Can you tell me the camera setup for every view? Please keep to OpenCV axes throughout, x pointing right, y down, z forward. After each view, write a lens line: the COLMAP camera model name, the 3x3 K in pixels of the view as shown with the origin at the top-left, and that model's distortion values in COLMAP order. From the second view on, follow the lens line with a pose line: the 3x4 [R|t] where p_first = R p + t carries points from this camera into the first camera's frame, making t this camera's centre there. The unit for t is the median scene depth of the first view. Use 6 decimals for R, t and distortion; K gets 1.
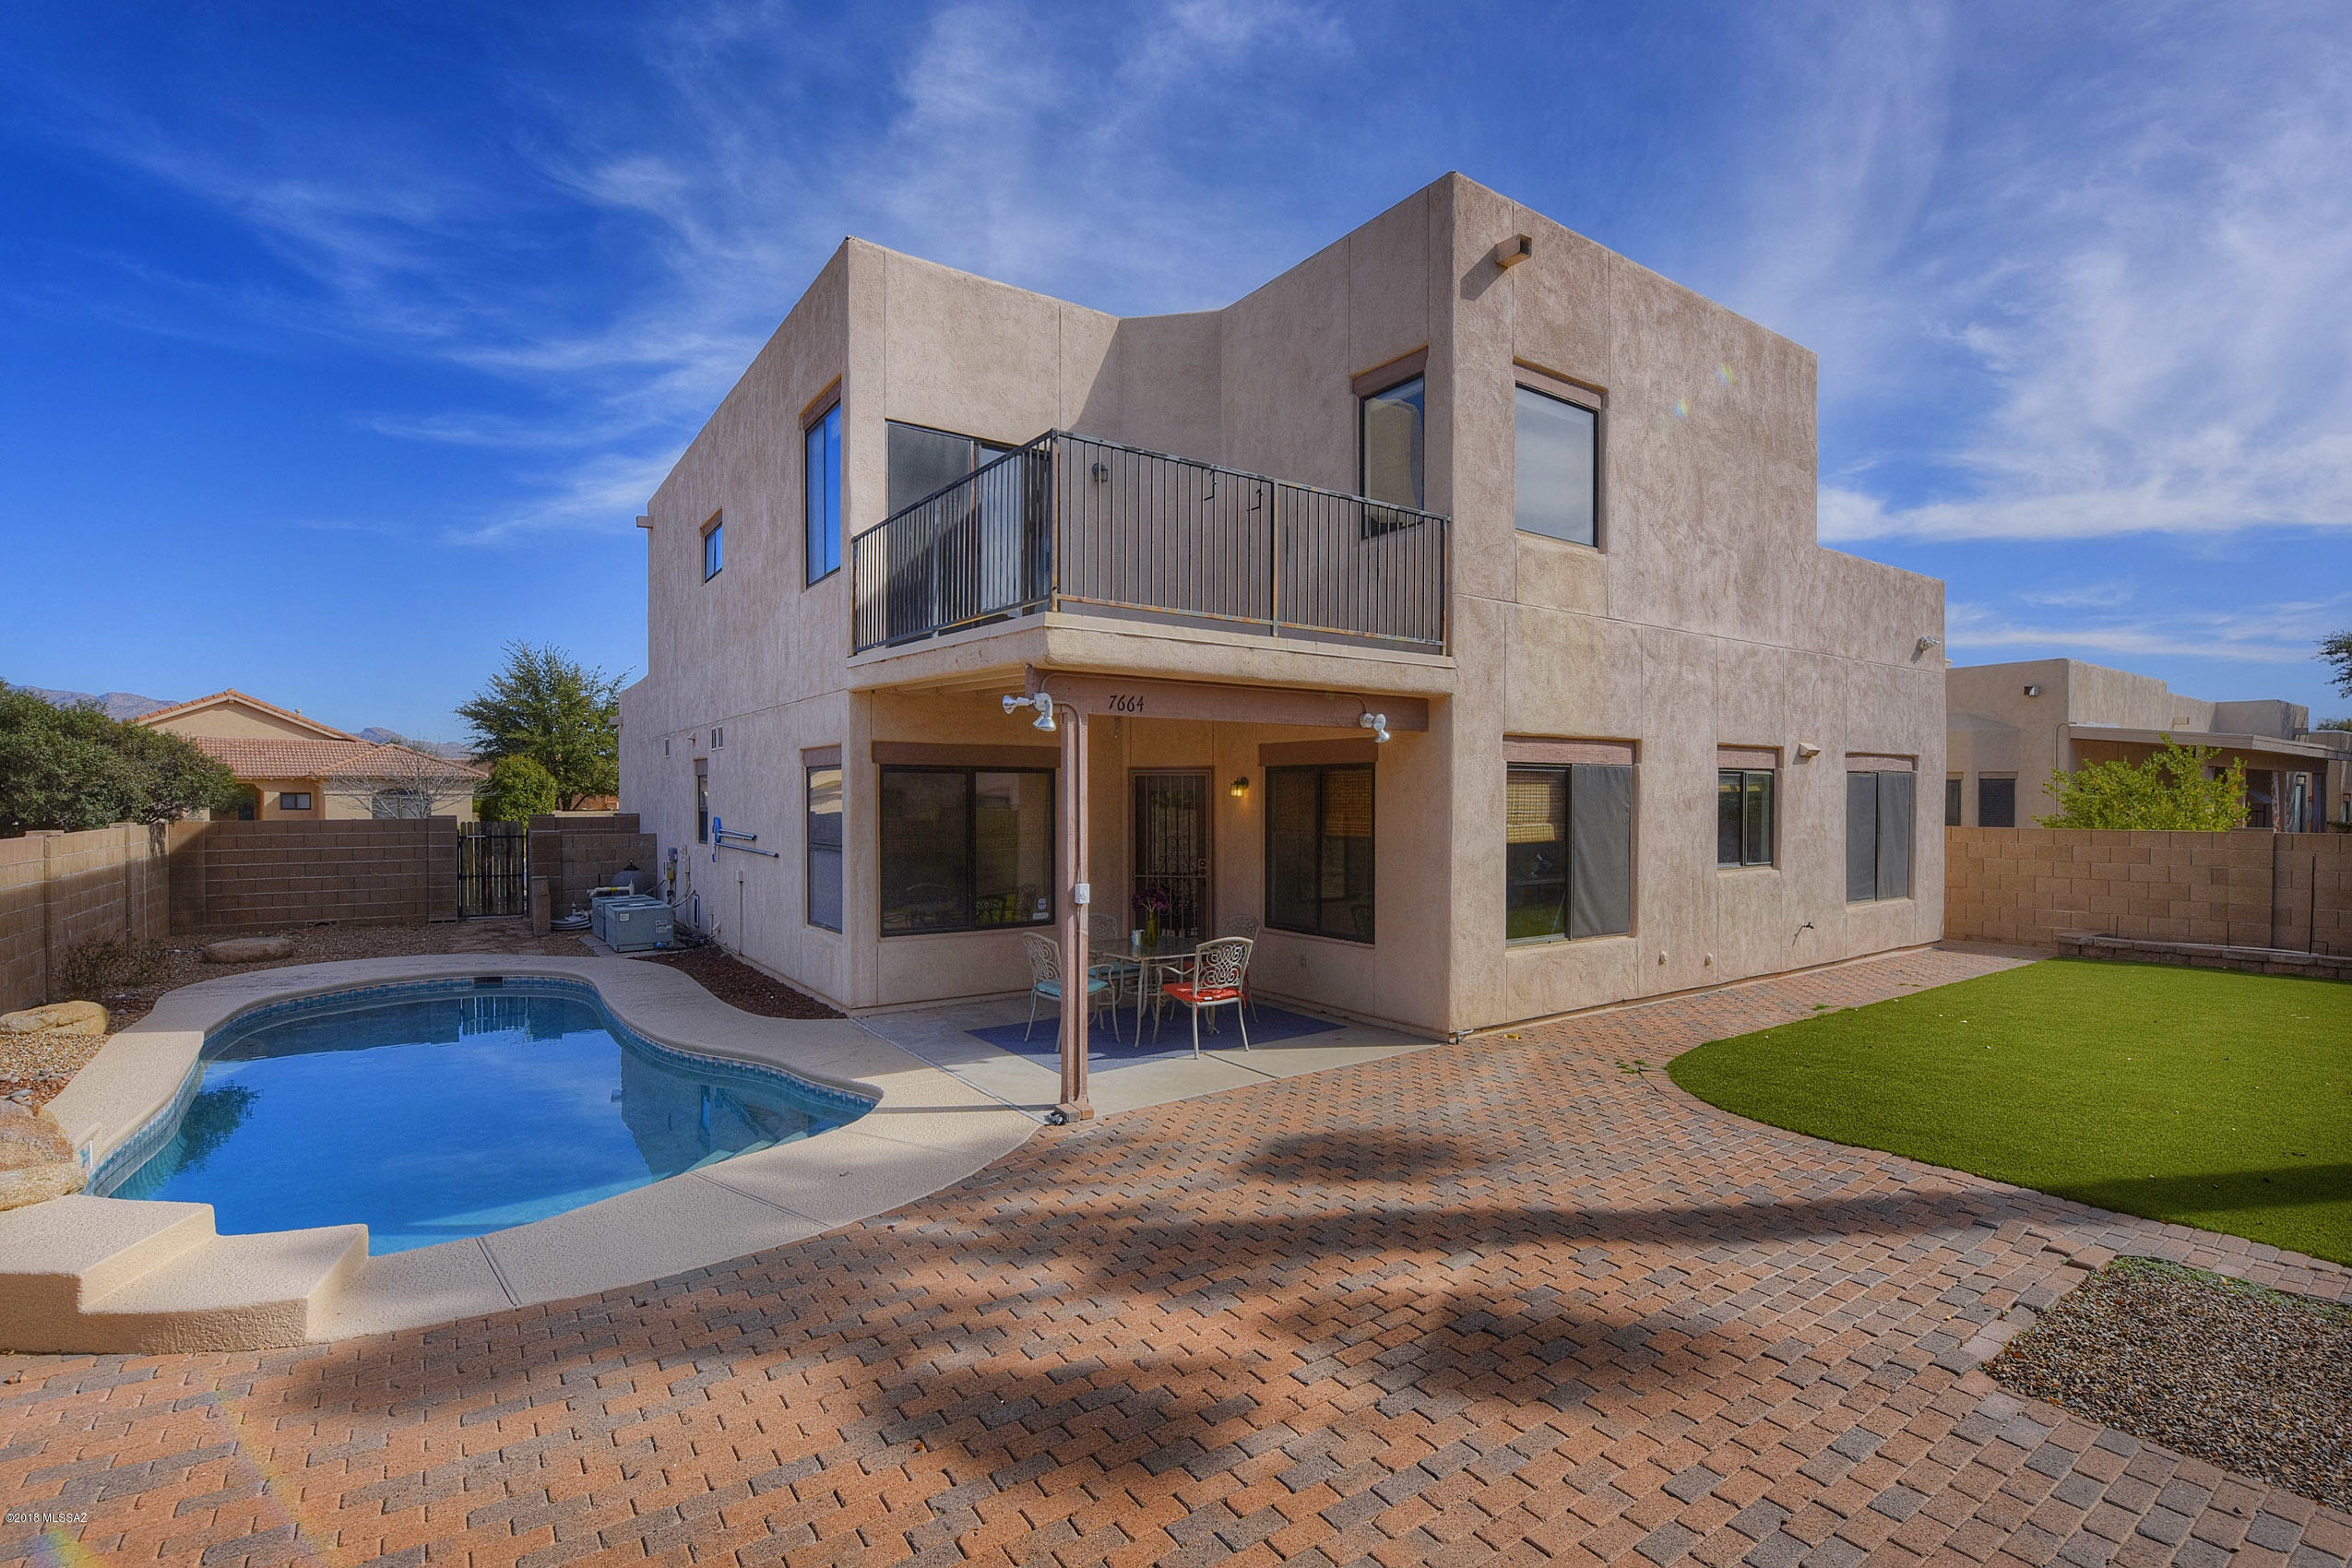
lens RADIAL K [[1128.4, 0, 1123.6], [0, 1128.4, 812.5], [0, 0, 1]] dist [0.000192, -0.013290]
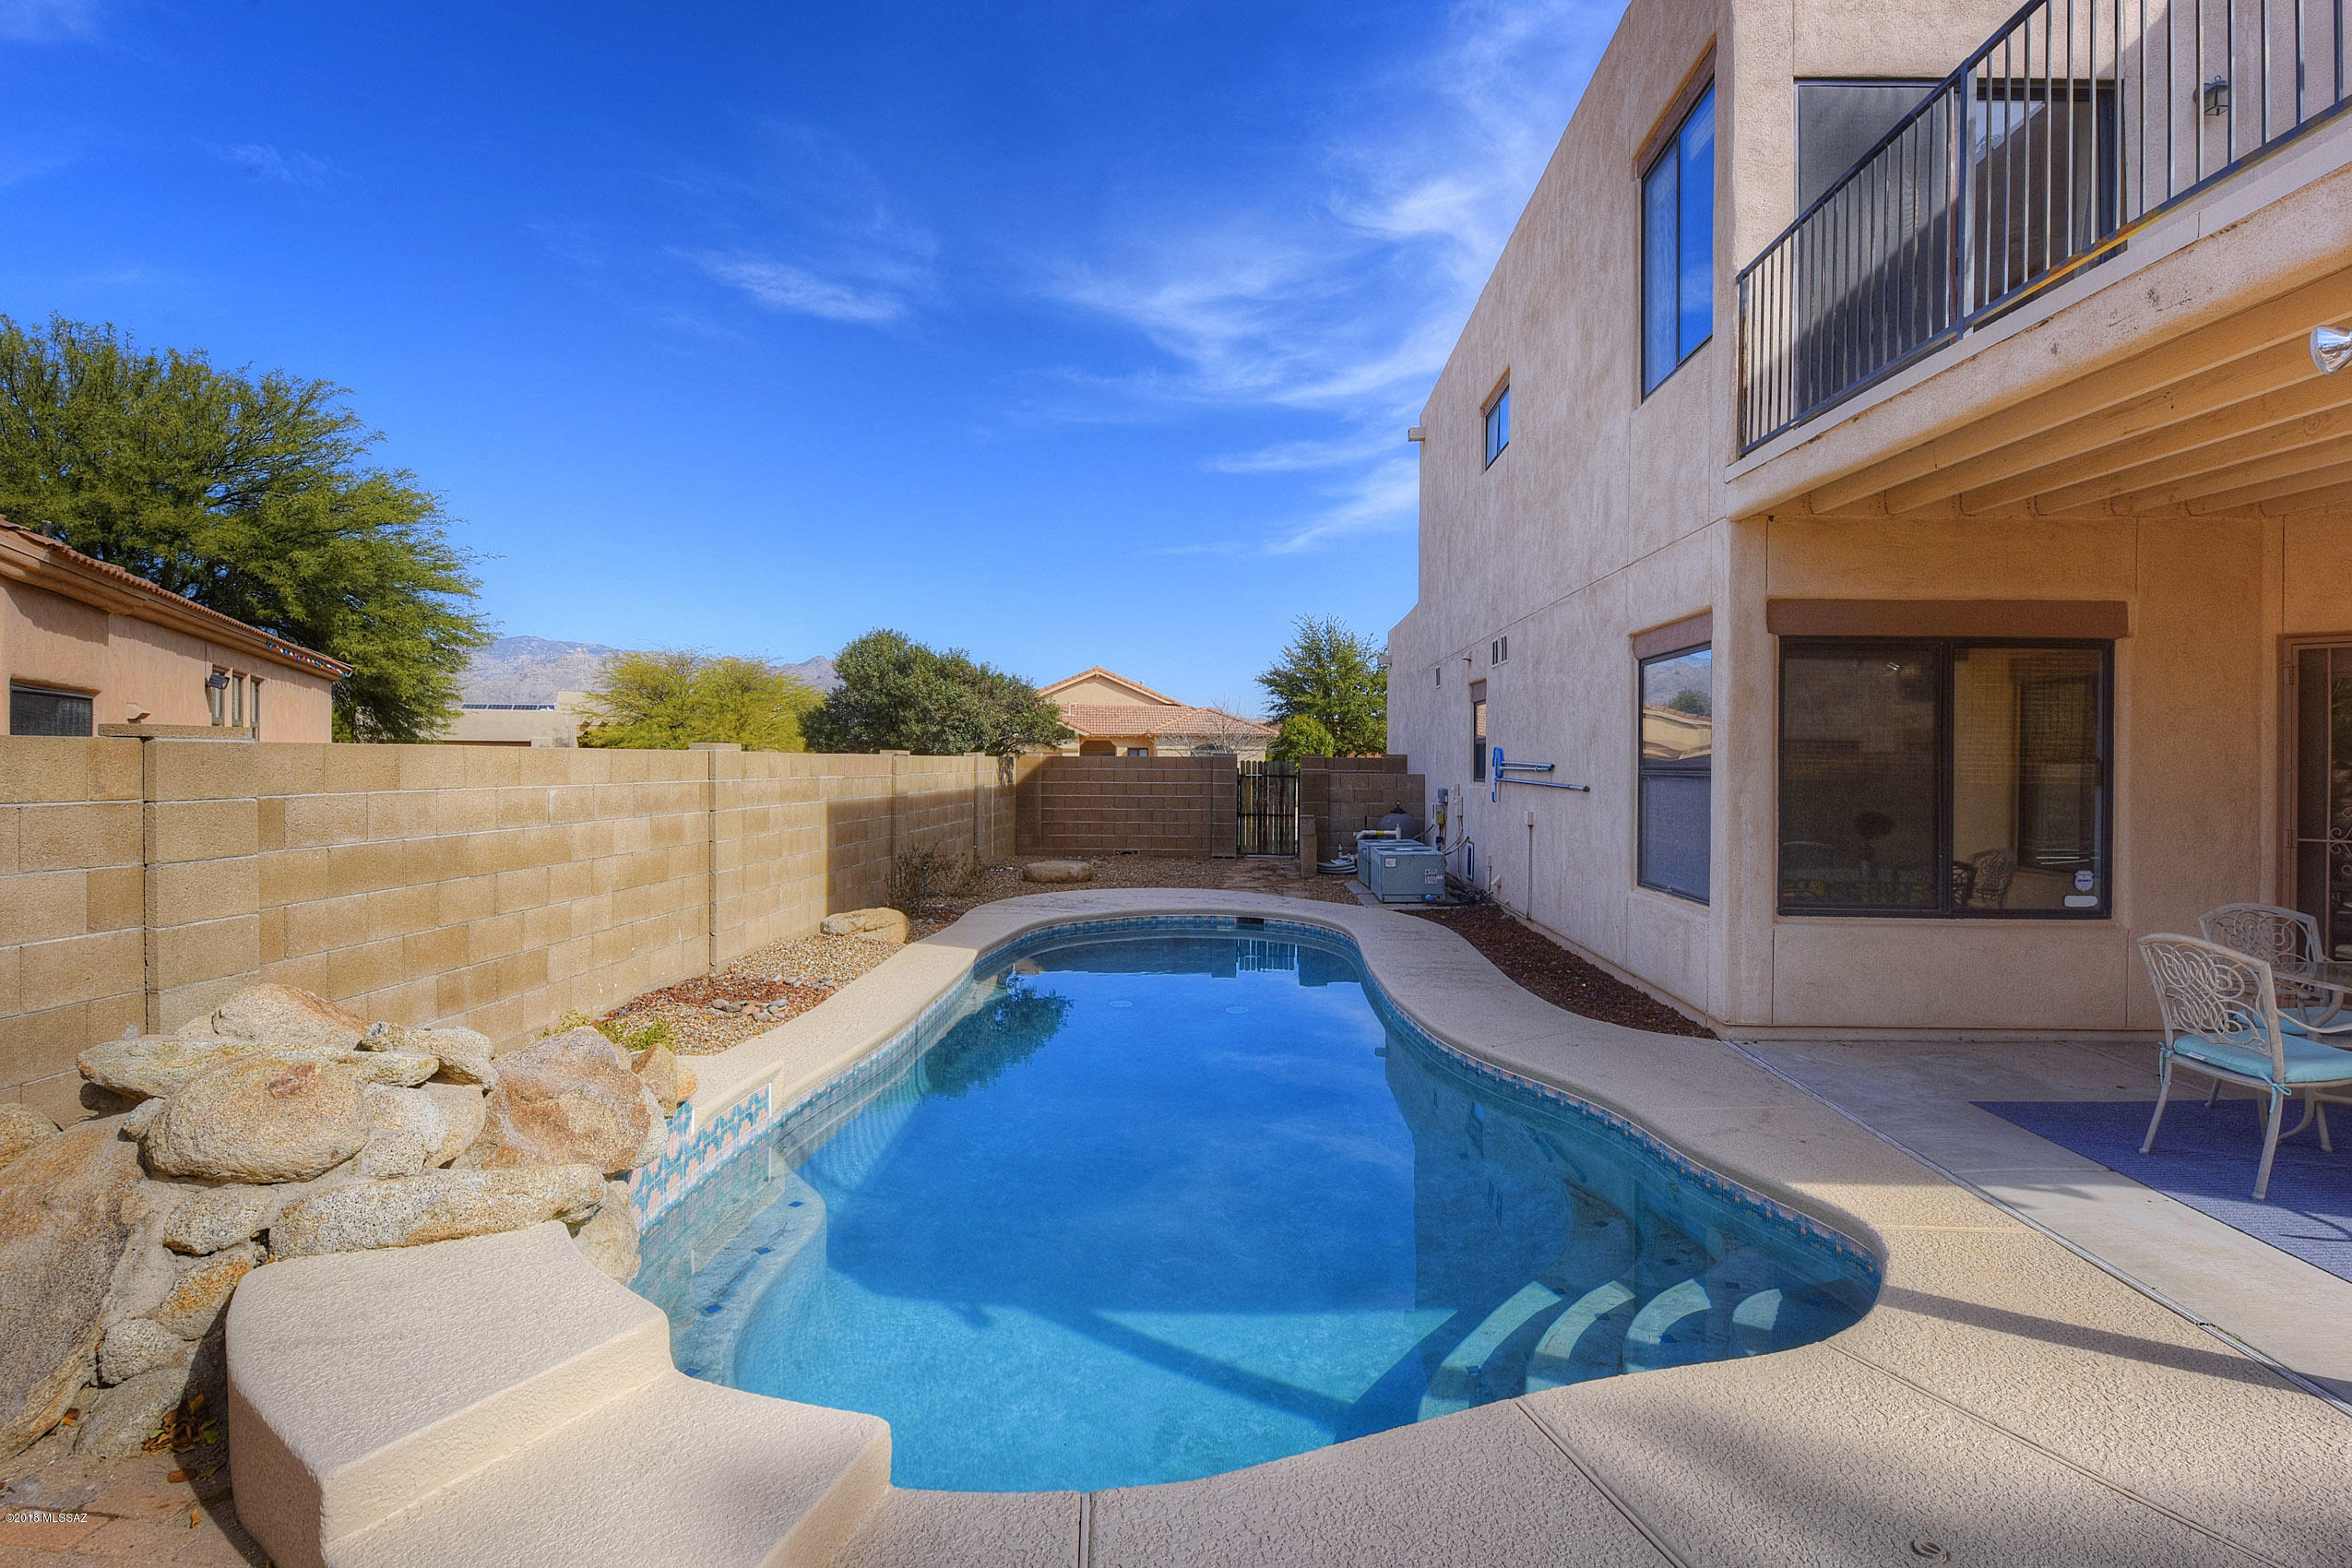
lens RADIAL K [[1045.1, 0, 1144.1], [0, 1045.1, 770.8], [0, 0, 1]] dist [-0.012934, -0.000515]
pose [[0.796163, 0.008612, -0.605022, -0.134880], [-0.013918, 0.999895, -0.004082, 0.035099], [0.604923, 0.011670, 0.796199, 0.305483]]
